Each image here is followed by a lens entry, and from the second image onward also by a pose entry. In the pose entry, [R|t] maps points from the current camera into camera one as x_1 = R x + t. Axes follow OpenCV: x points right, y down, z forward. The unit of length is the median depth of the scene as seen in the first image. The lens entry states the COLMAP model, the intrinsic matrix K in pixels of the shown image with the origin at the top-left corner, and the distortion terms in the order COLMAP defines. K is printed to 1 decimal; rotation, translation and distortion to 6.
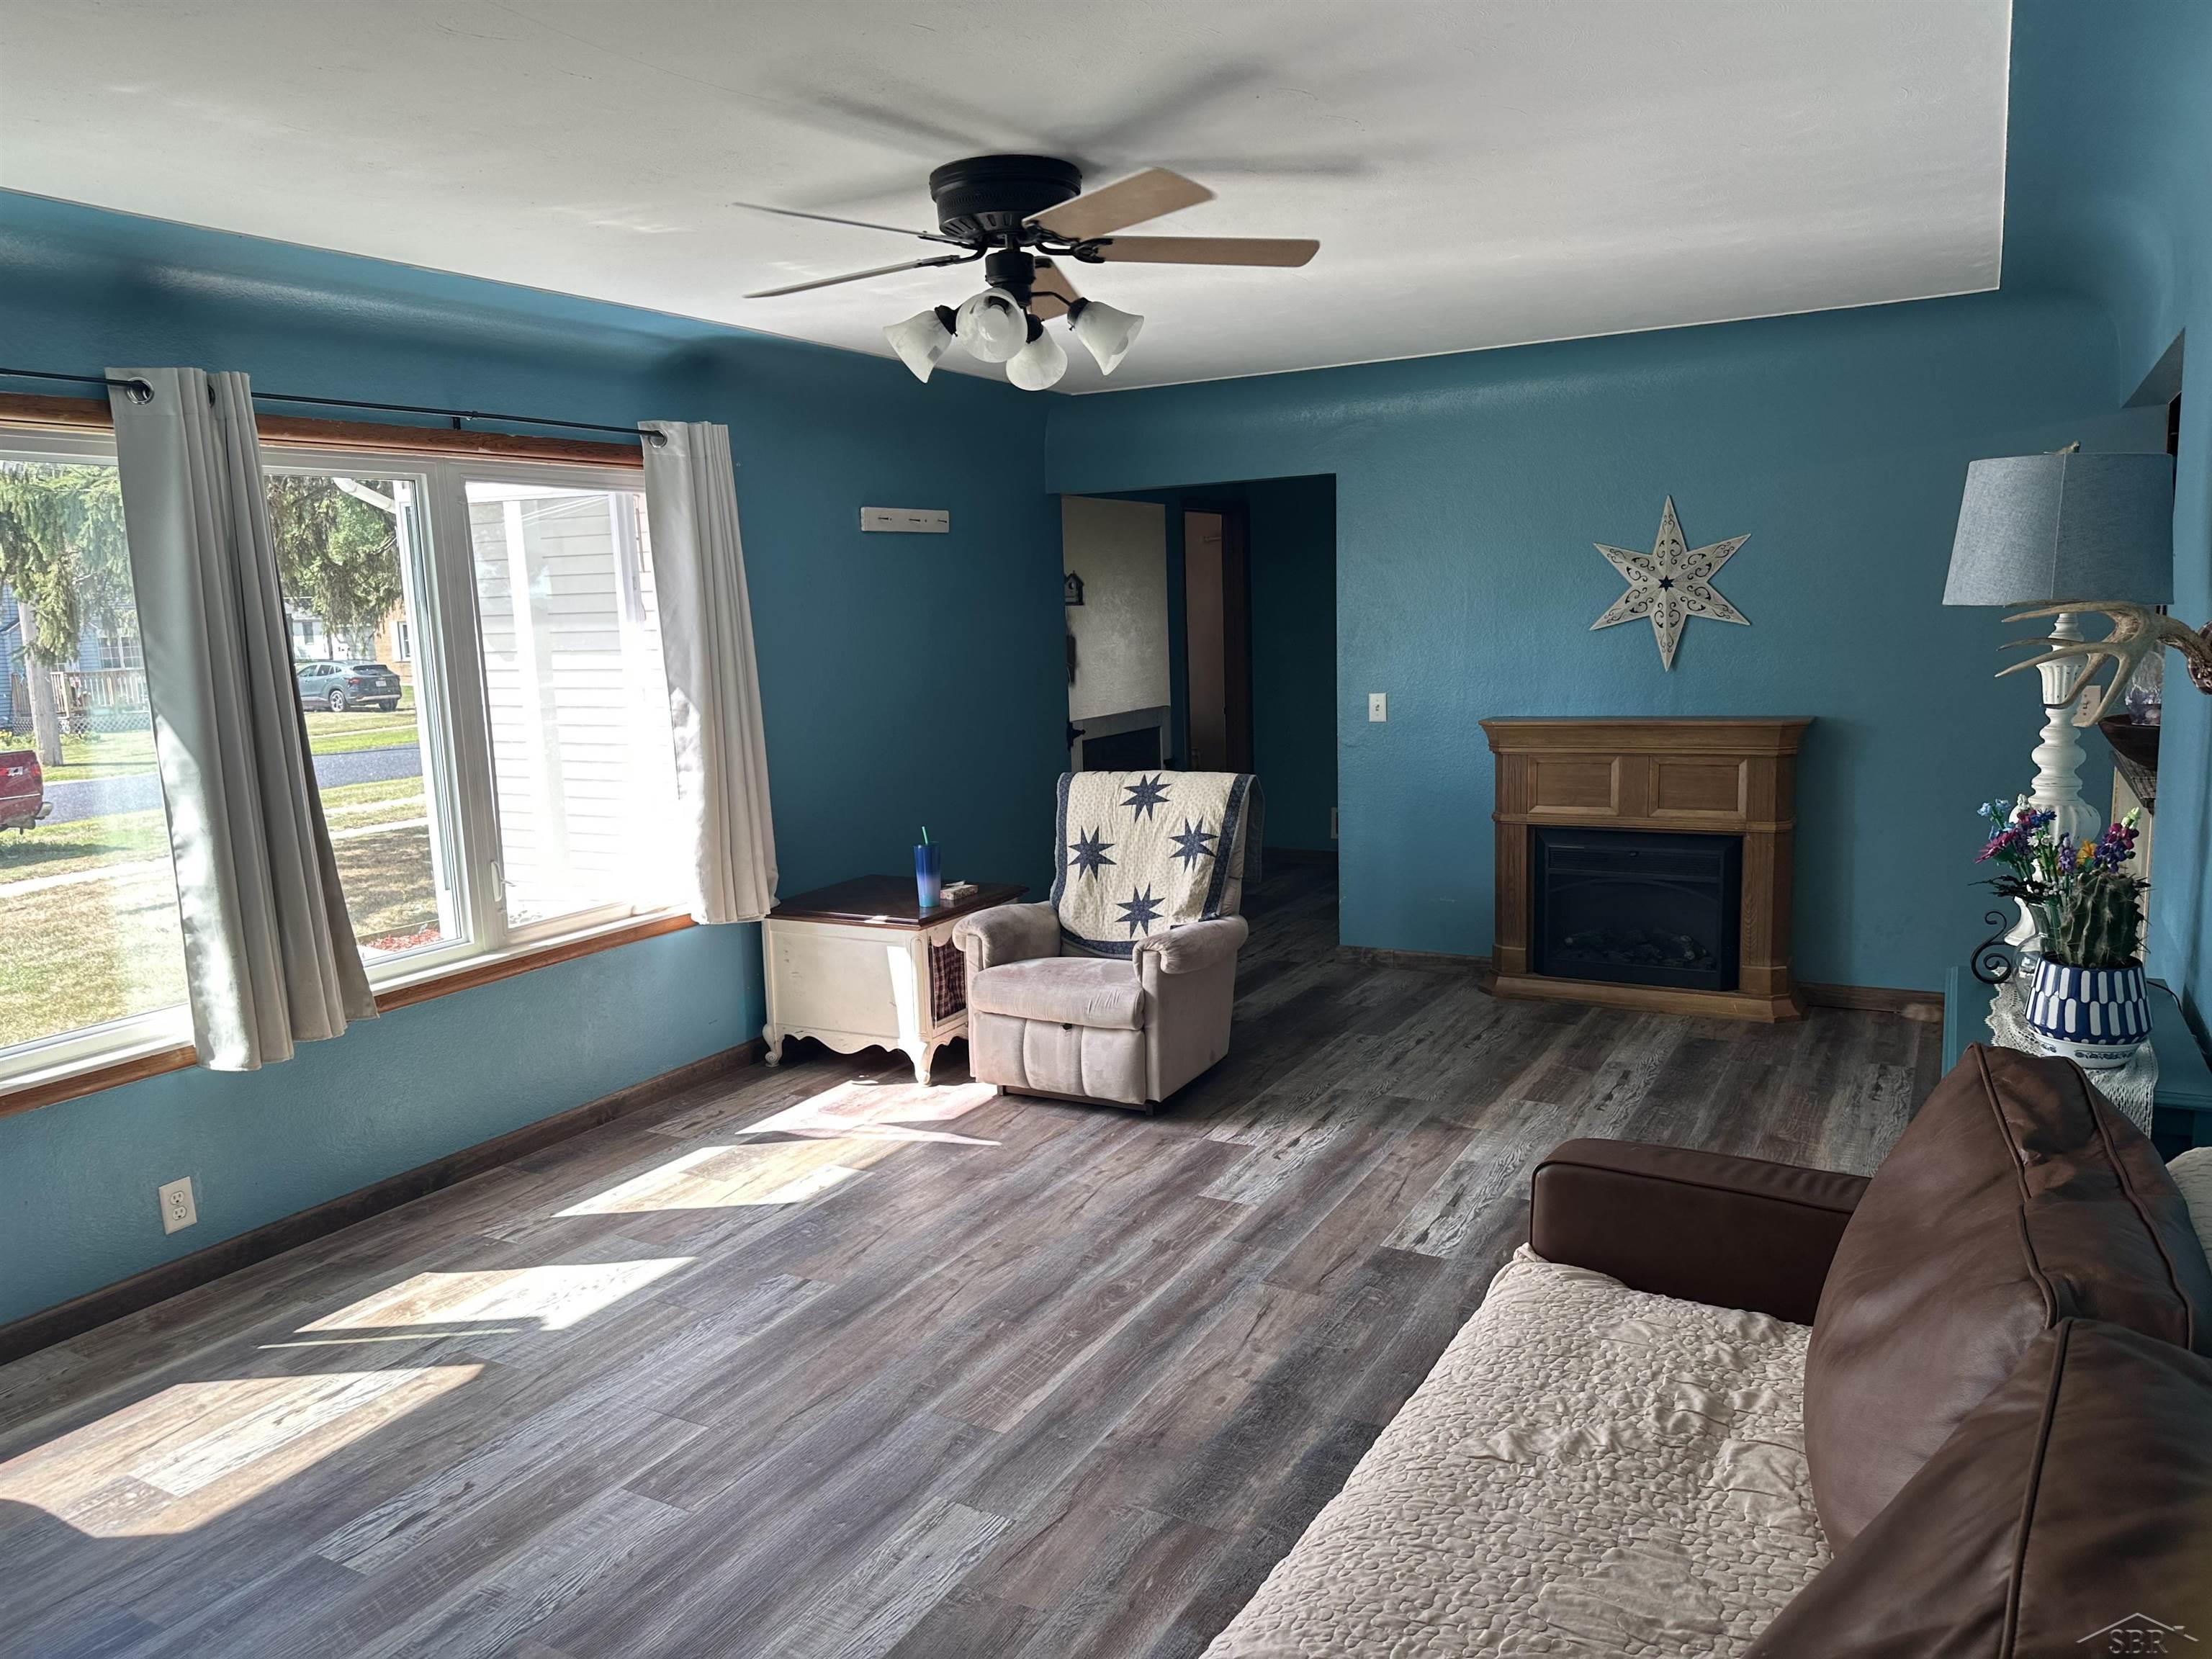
lens RADIAL K [[1573.2, 0, 1093.8], [0, 1573.2, 835.2], [0, 0, 1]] dist [0.140792, -0.149032]
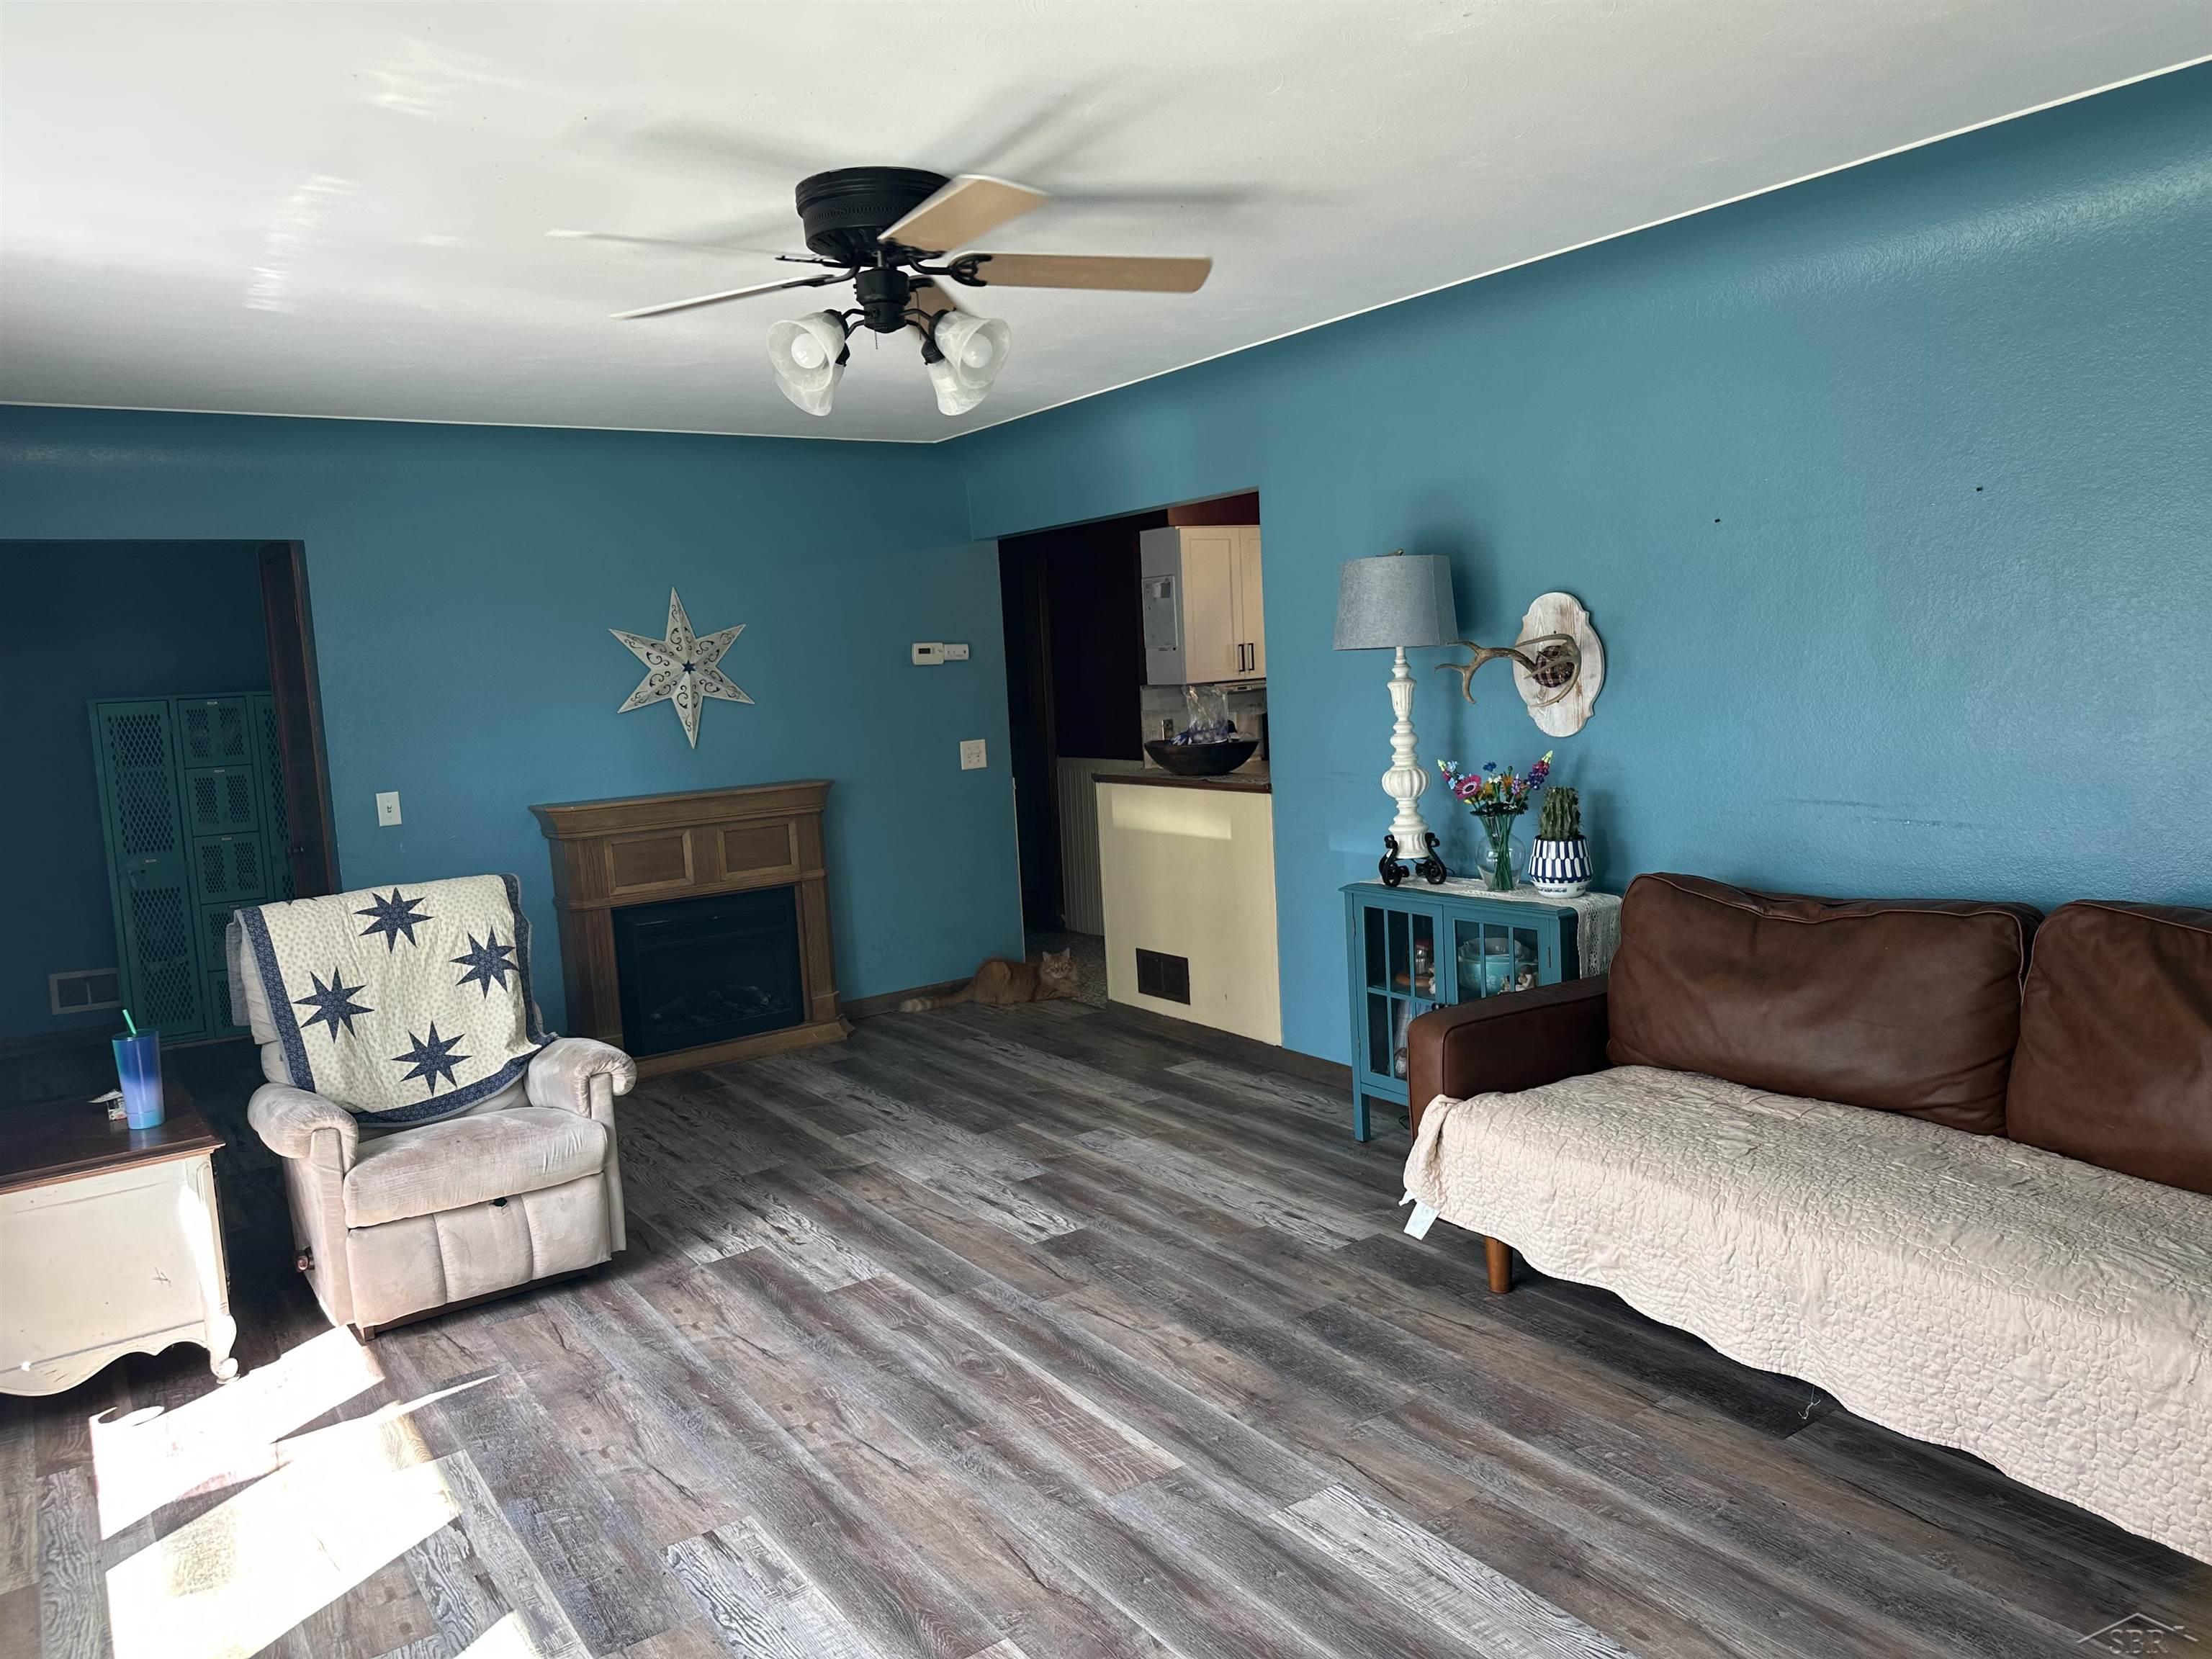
lens RADIAL K [[1540.8, 0, 1153.7], [0, 1540.8, 833.6], [0, 0, 1]] dist [0.106145, -0.137806]
pose [[0.412226, -0.093665, 0.906254, -0.583161], [0.171328, 0.984925, 0.023864, -0.022497], [-0.894827, 0.145429, 0.422059, 0.361667]]
